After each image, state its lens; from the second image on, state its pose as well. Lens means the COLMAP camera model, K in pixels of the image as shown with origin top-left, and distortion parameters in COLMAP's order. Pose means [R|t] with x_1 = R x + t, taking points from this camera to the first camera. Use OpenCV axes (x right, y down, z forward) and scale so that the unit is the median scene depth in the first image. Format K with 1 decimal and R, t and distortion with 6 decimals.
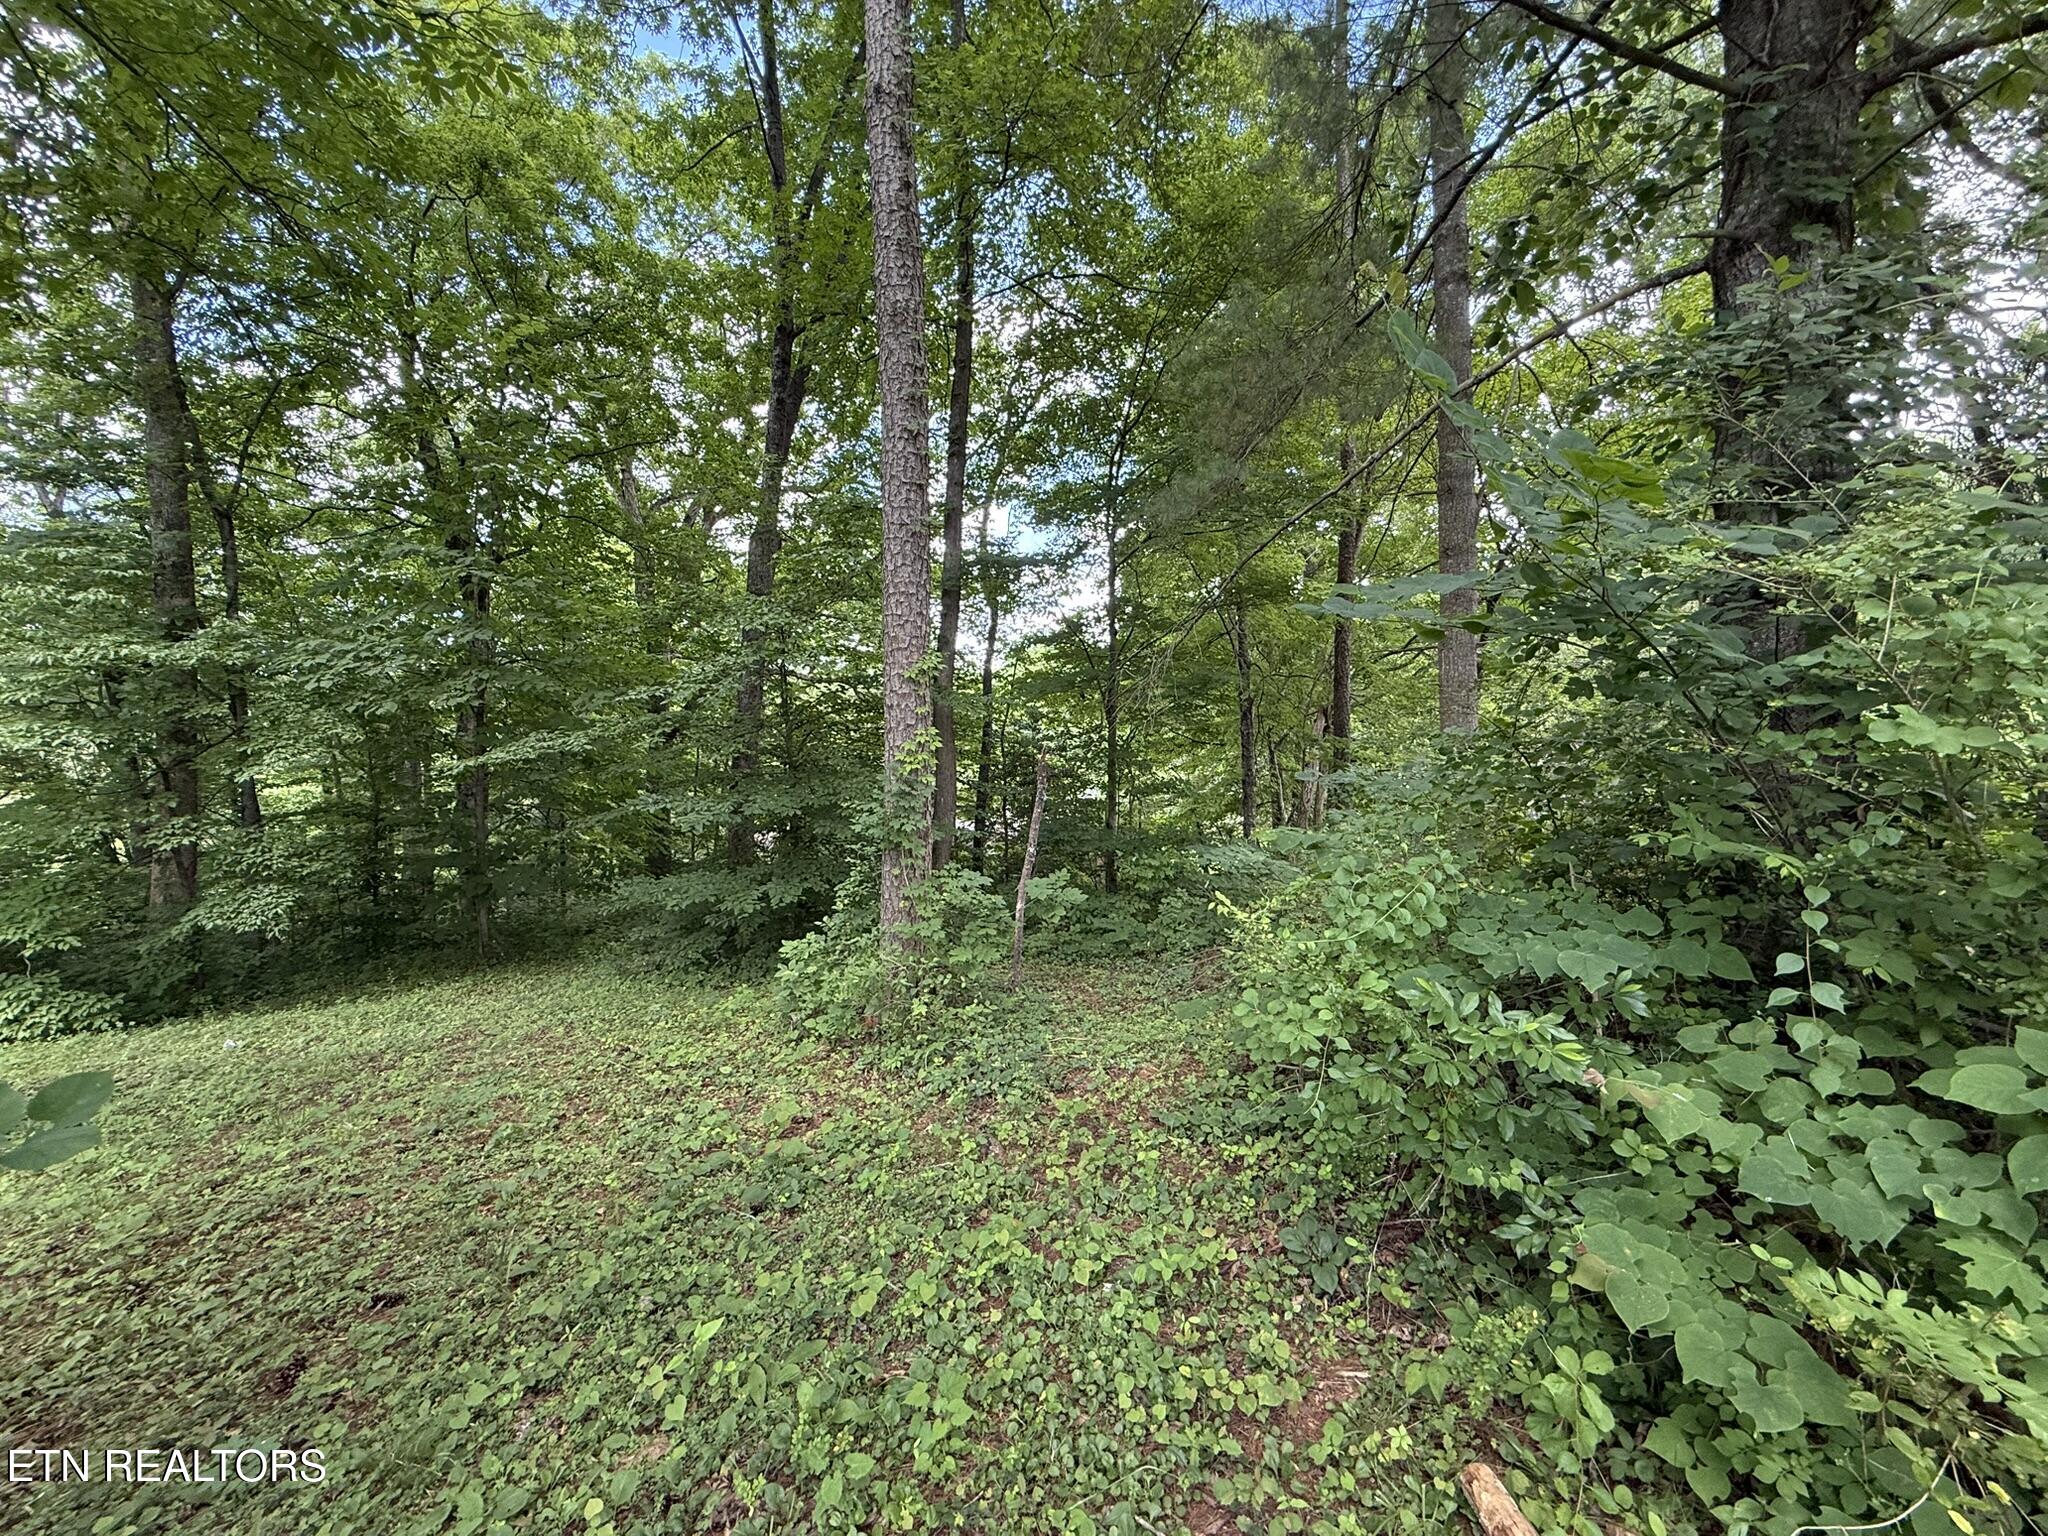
lens RADIAL K [[817.6, 0, 1020.1], [0, 817.6, 766.8], [0, 0, 1]] dist [-0.000258, 0.000365]
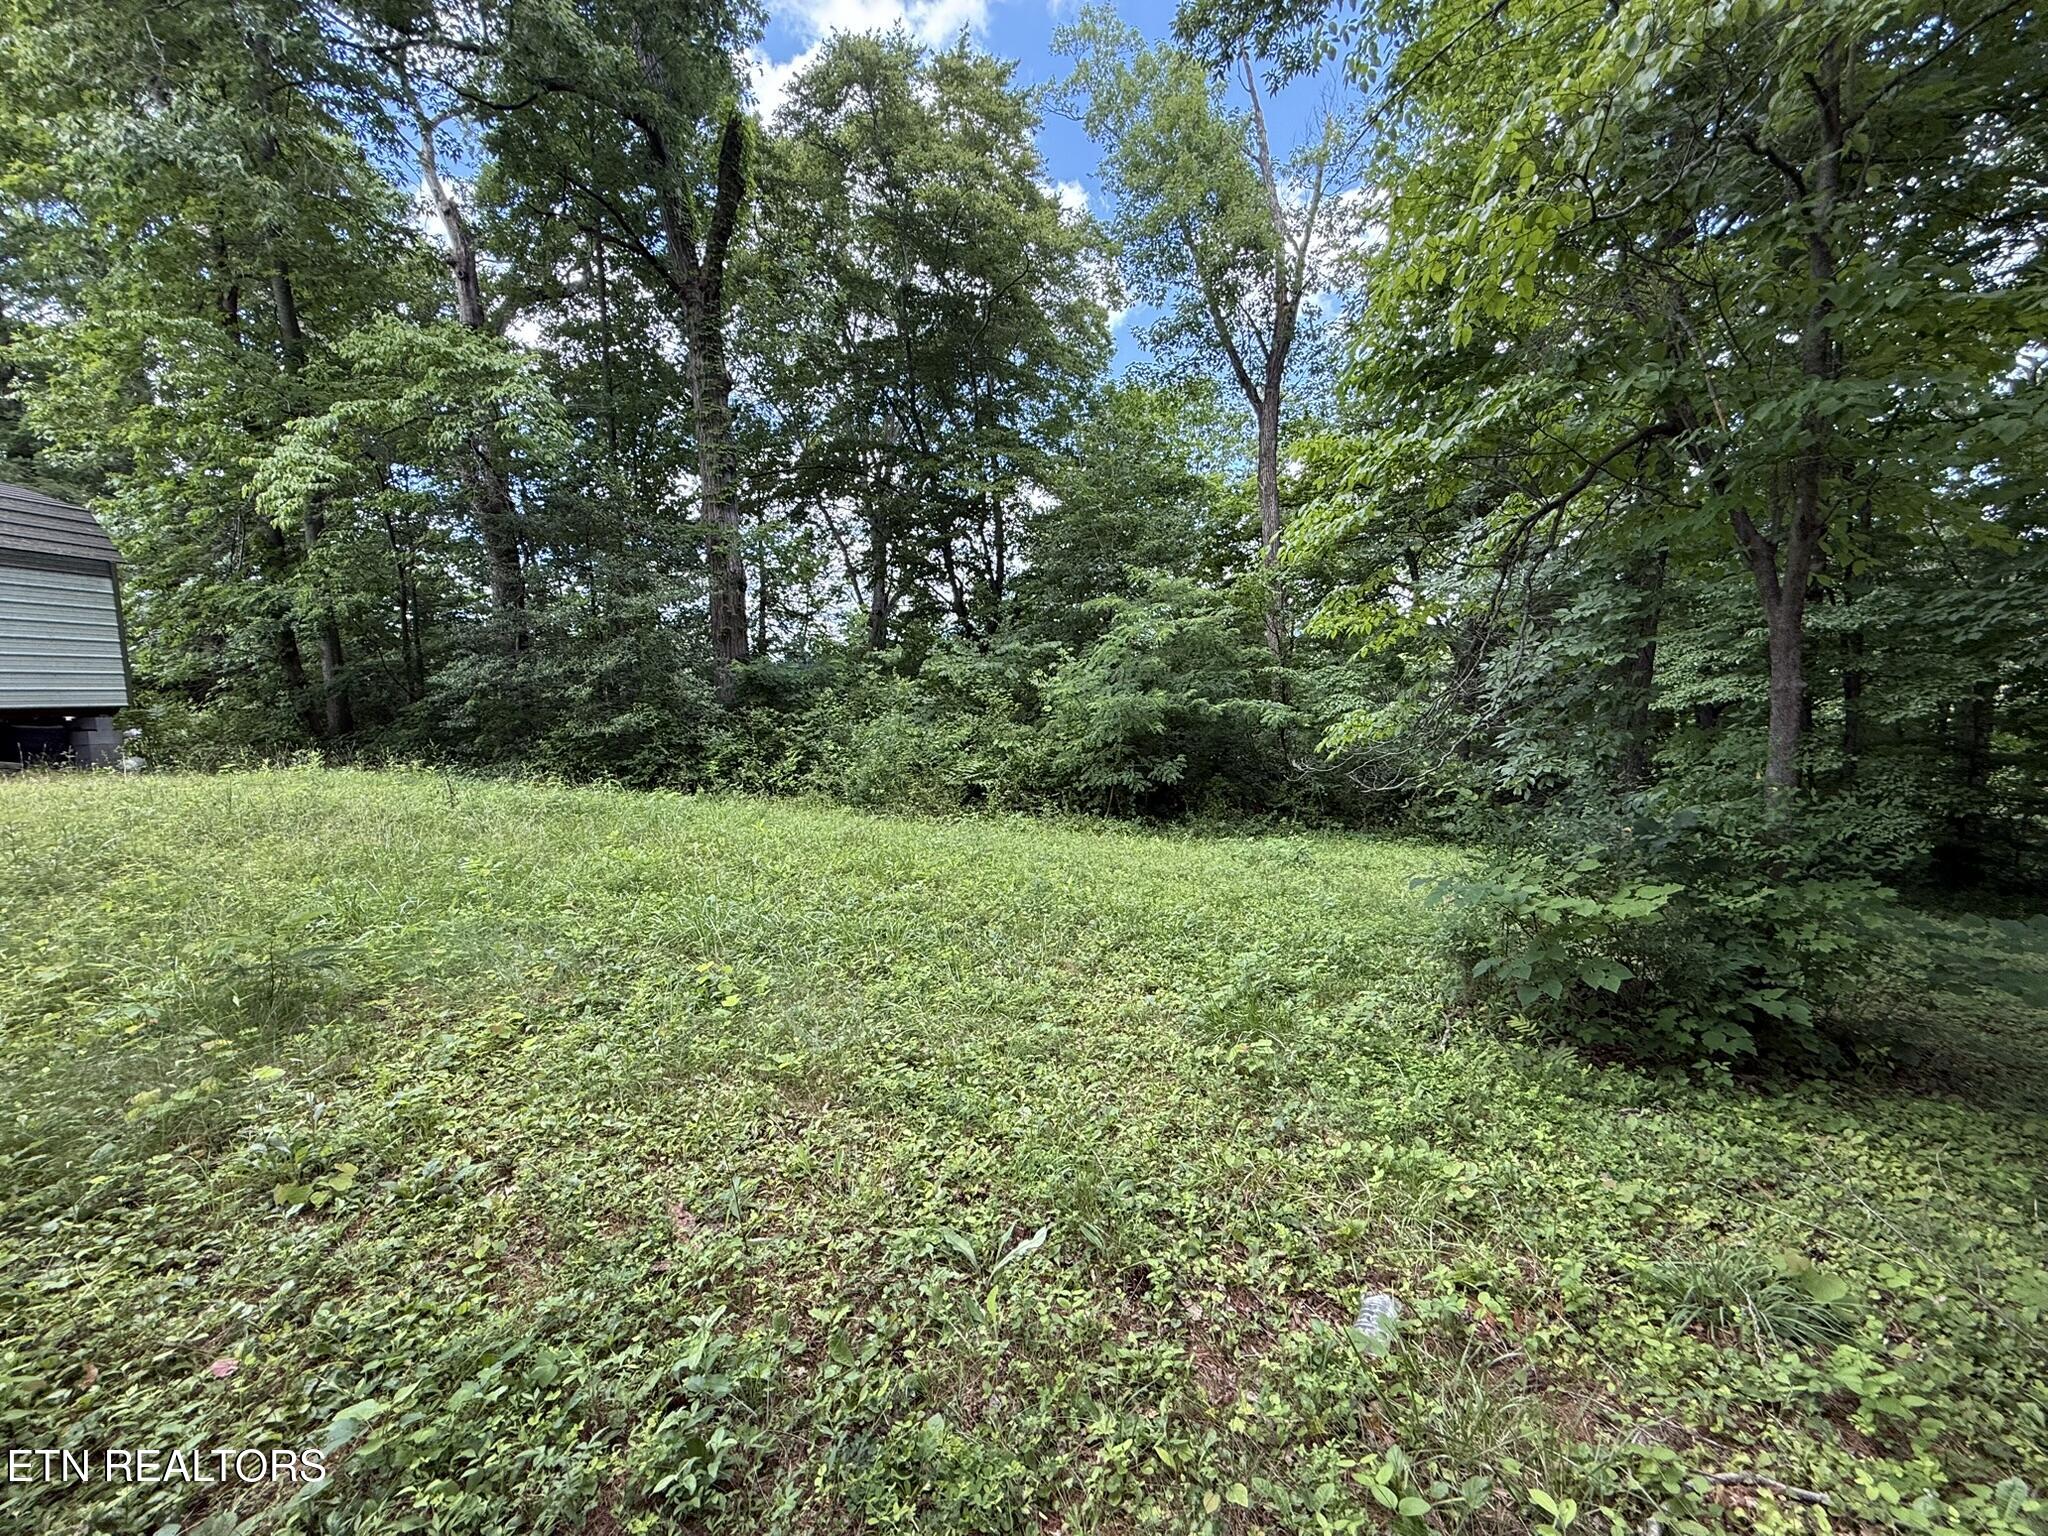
lens RADIAL K [[817.6, 0, 1015.3], [0, 817.6, 766.5], [0, 0, 1]] dist [-0.000258, 0.000365]
pose [[0.093416, 0.117057, -0.988722, 0.153790], [-0.005846, 0.993112, 0.117024, -0.053222], [0.995610, -0.005152, 0.093457, -0.431212]]
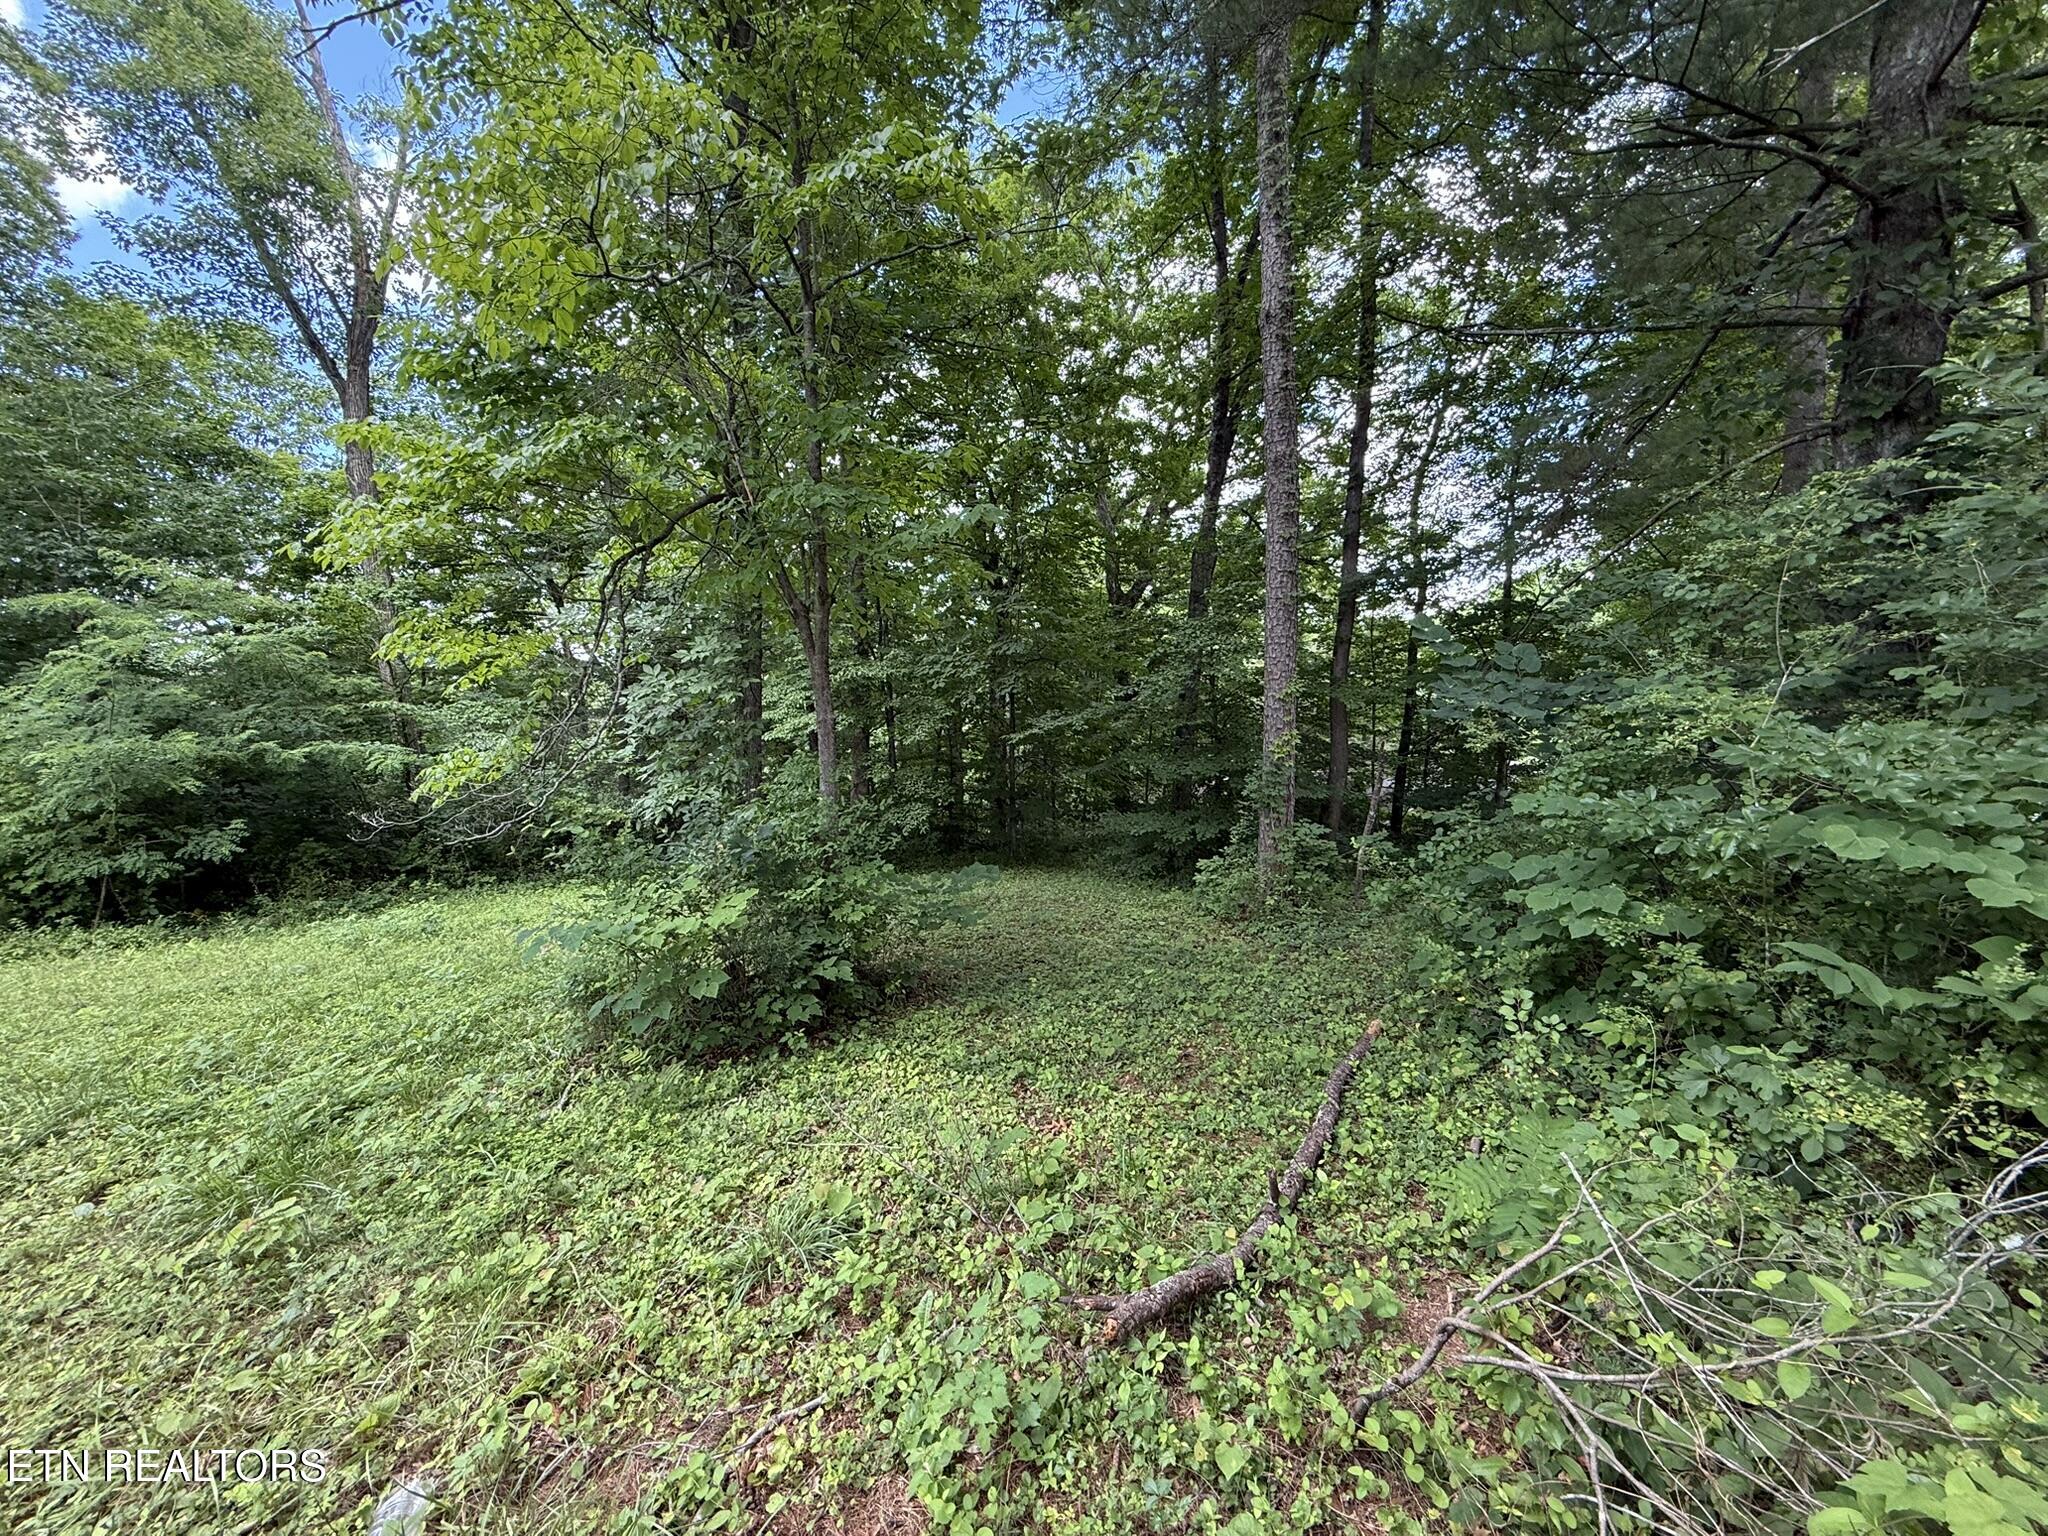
lens RADIAL K [[817.6, 0, 1021.2], [0, 817.6, 767.6], [0, 0, 1]] dist [-0.000258, 0.000365]
pose [[0.860526, 0.040030, -0.507830, 0.156438], [-0.006487, 0.997688, 0.067650, -0.051840], [0.509364, -0.054920, 0.858797, -0.391877]]
